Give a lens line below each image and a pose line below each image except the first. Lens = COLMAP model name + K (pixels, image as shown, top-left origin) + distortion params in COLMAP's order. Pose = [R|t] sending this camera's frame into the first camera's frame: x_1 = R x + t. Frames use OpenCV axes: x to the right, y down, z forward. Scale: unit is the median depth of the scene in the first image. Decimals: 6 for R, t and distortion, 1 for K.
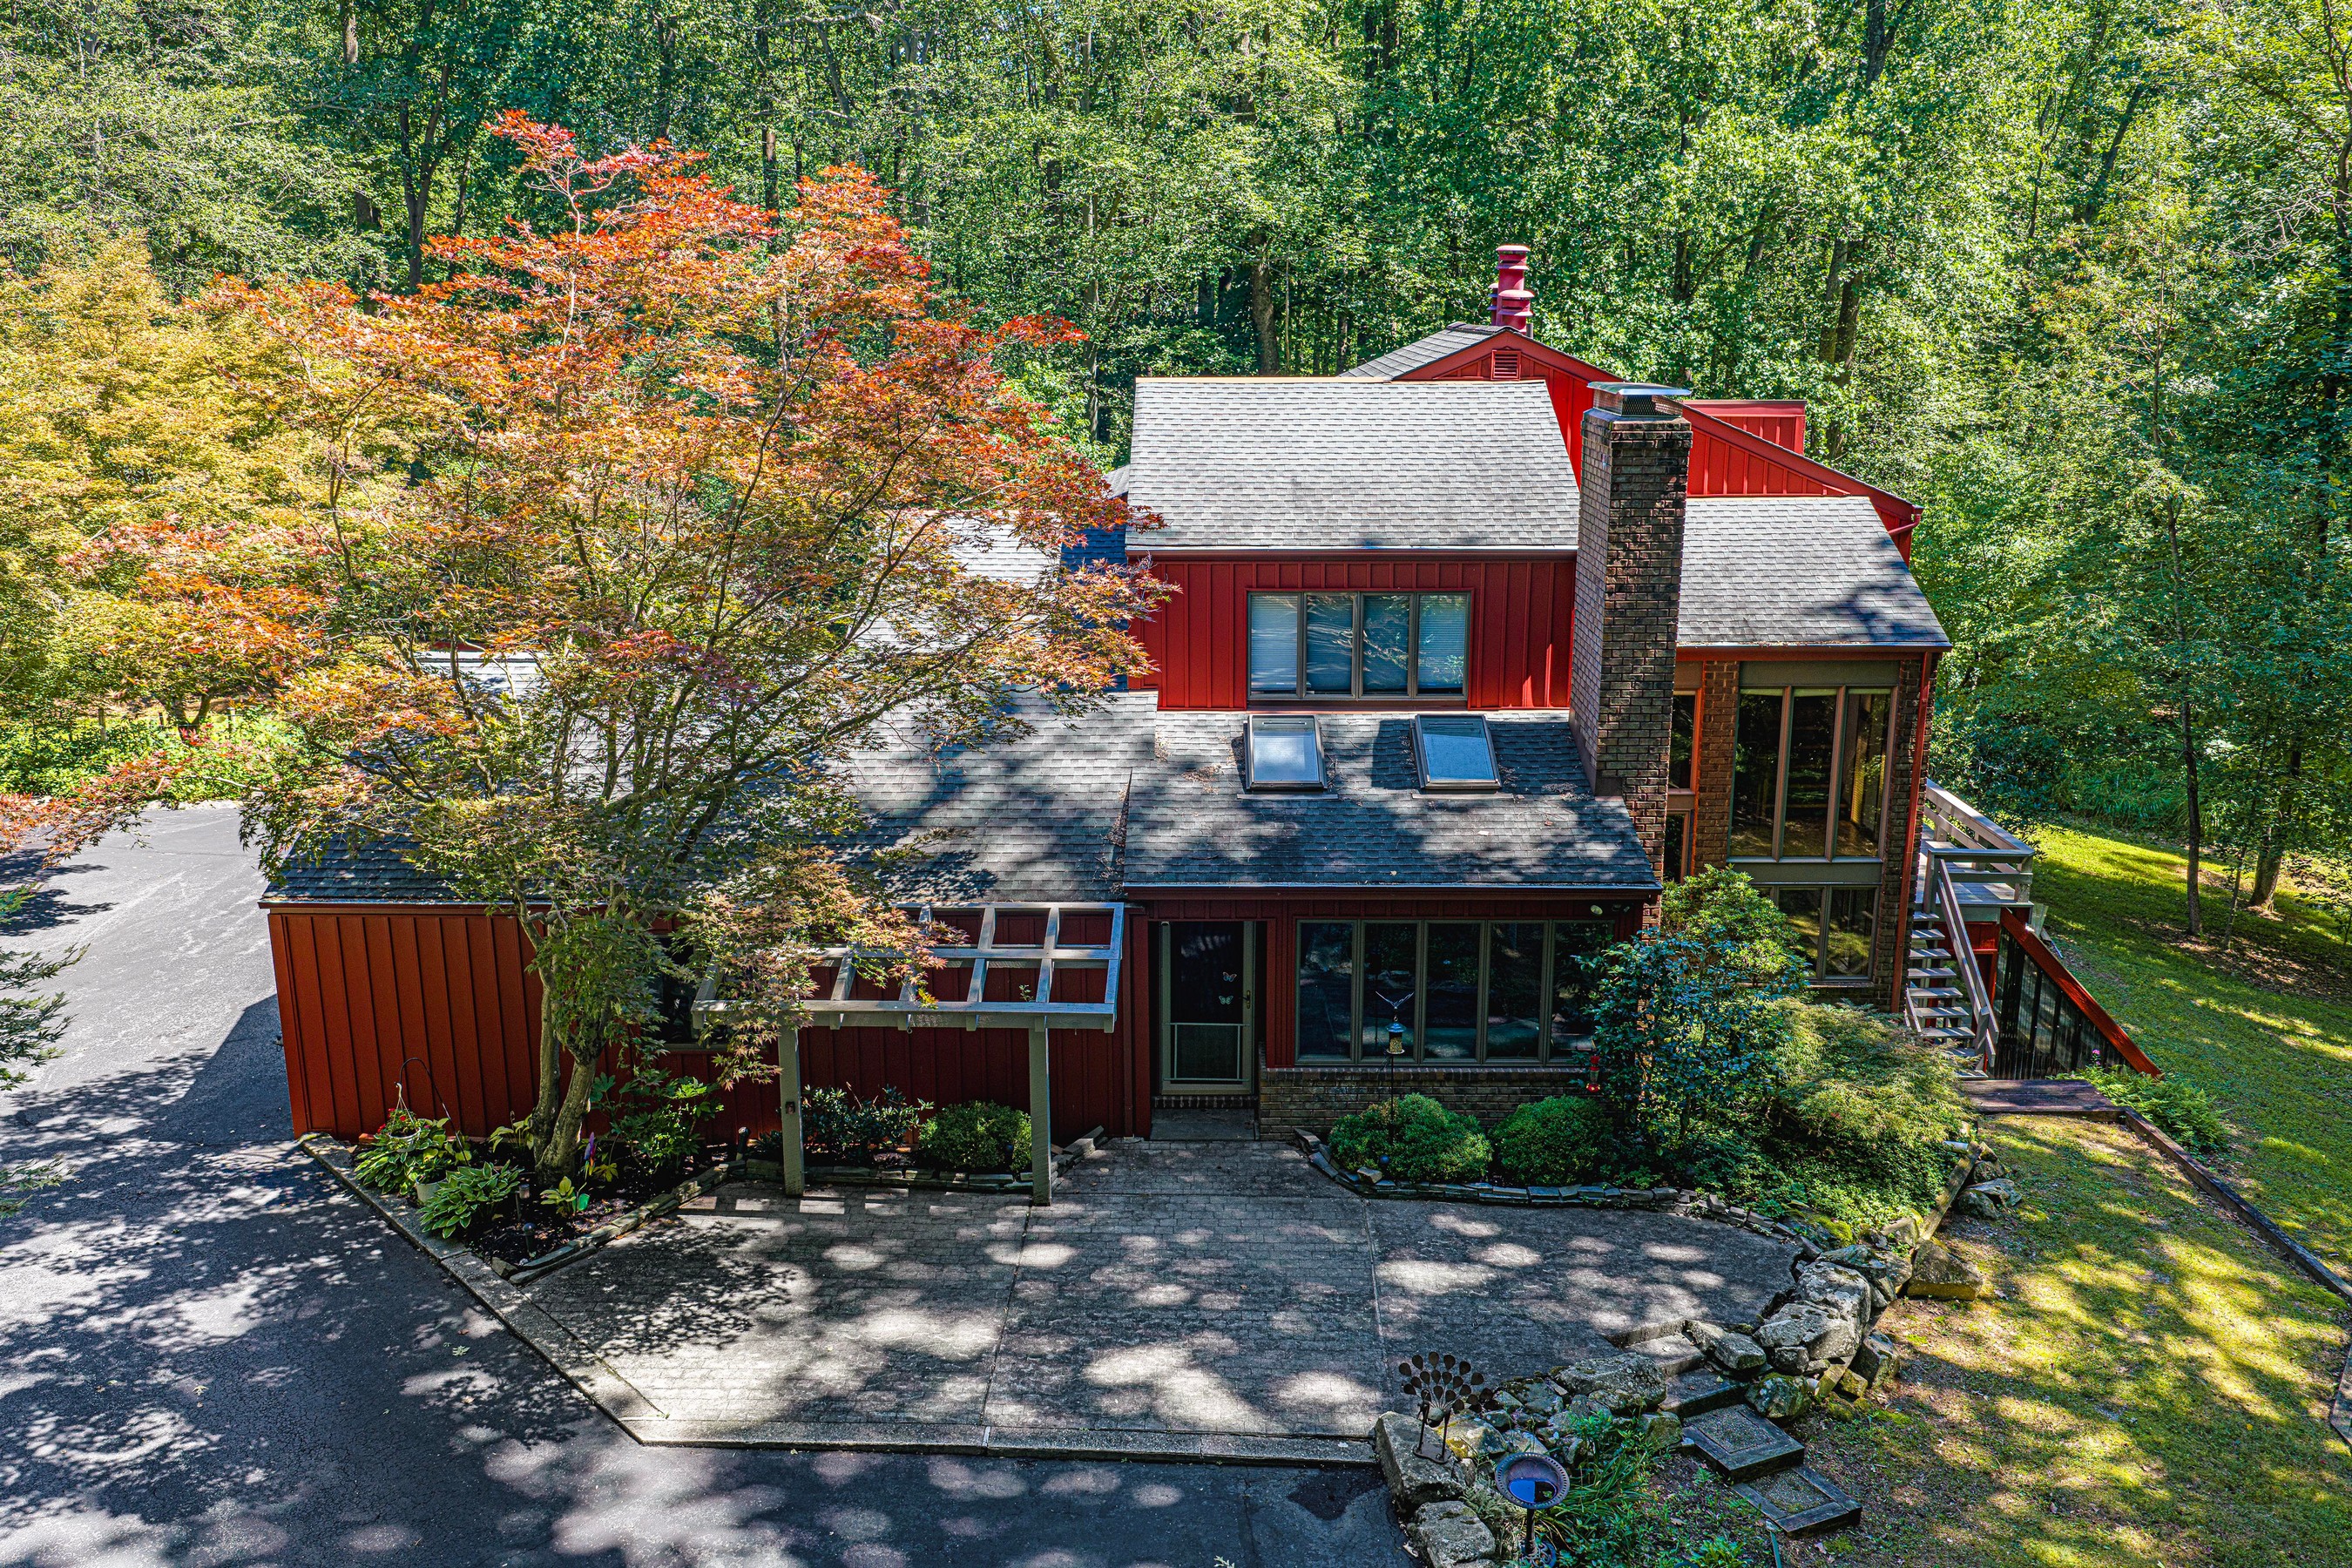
lens RADIAL K [[1799.4, 0, 1174.8], [0, 1799.4, 729.1], [0, 0, 1]] dist [-0.005604, -0.005451]
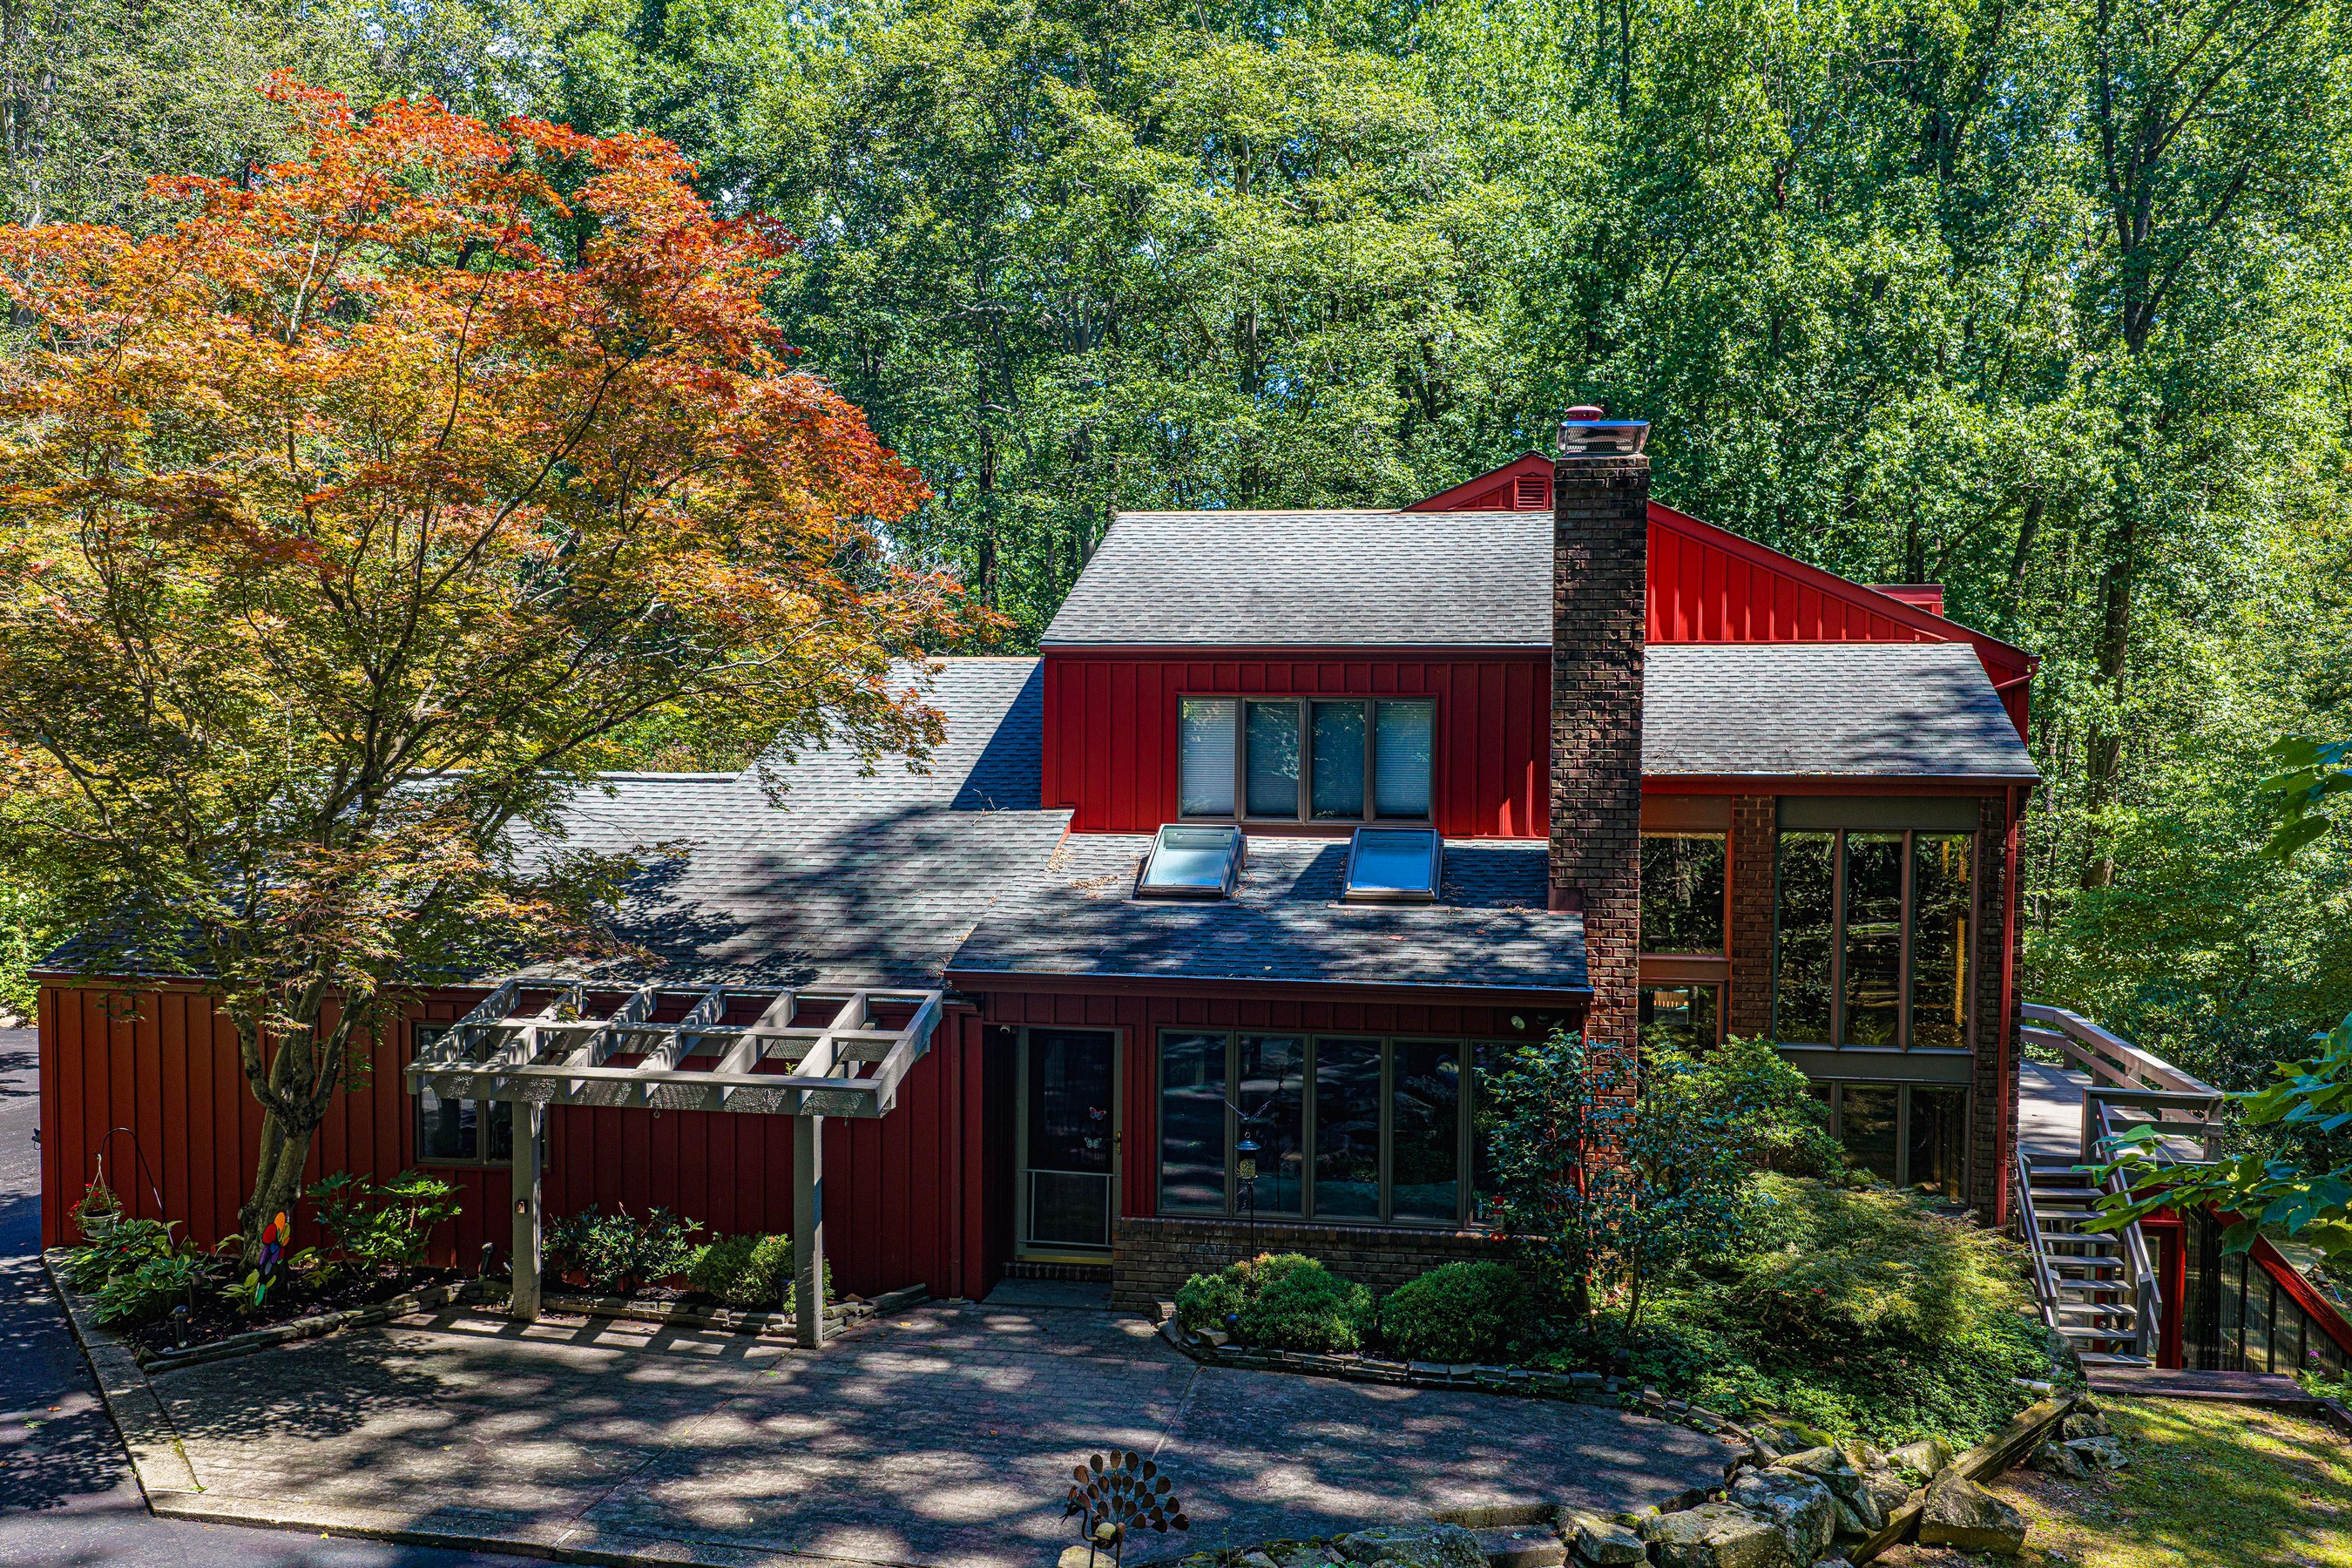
lens RADIAL K [[1934.8, 0, 1171.3], [0, 1934.8, 791.0], [0, 0, 1]] dist [-0.034841, 0.066757]
pose [[0.990567, 0.019592, -0.135621, 0.163908], [-0.042934, 0.984265, -0.171400, 0.128204], [0.130128, 0.175606, 0.975822, 0.100358]]
